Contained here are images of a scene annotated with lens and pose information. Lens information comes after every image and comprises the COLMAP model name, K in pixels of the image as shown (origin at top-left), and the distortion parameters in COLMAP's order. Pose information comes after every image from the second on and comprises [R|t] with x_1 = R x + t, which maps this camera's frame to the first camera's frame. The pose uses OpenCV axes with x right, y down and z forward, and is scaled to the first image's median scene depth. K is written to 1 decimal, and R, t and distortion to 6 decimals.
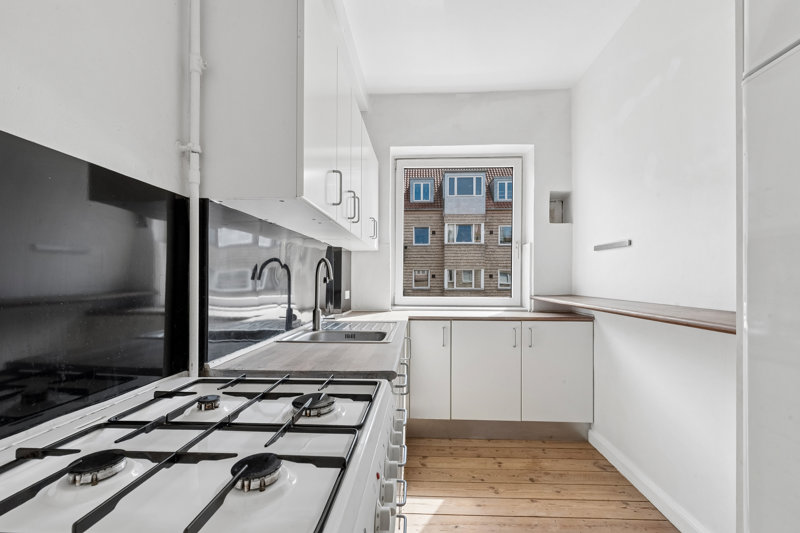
lens RADIAL K [[336.6, 0, 404.2], [0, 336.6, 281.7], [0, 0, 1]] dist [-0.002099, -0.000264]
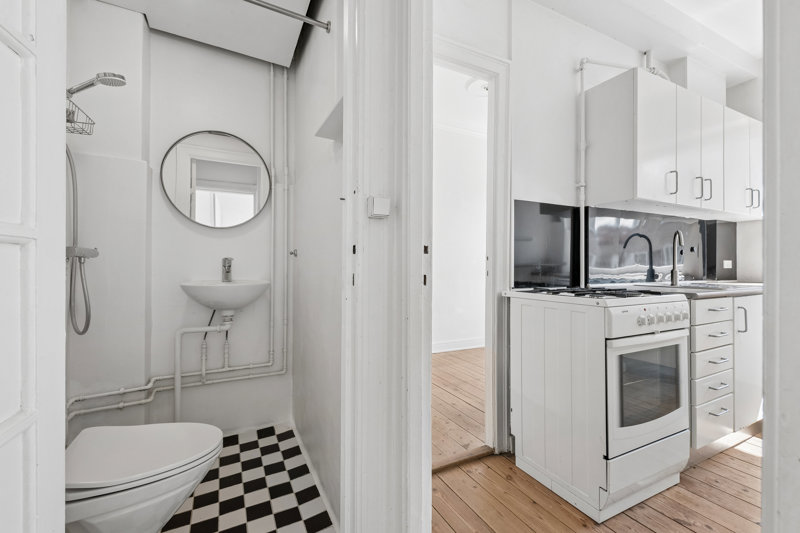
lens RADIAL K [[349.4, 0, 400.8], [0, 349.4, 262.3], [0, 0, 1]] dist [0.006559, -0.000732]
pose [[0.484037, -0.009469, -0.874996, 0.732952], [-0.009204, 0.999831, -0.015911, 0.145712], [0.874999, 0.015754, 0.483868, -1.042245]]
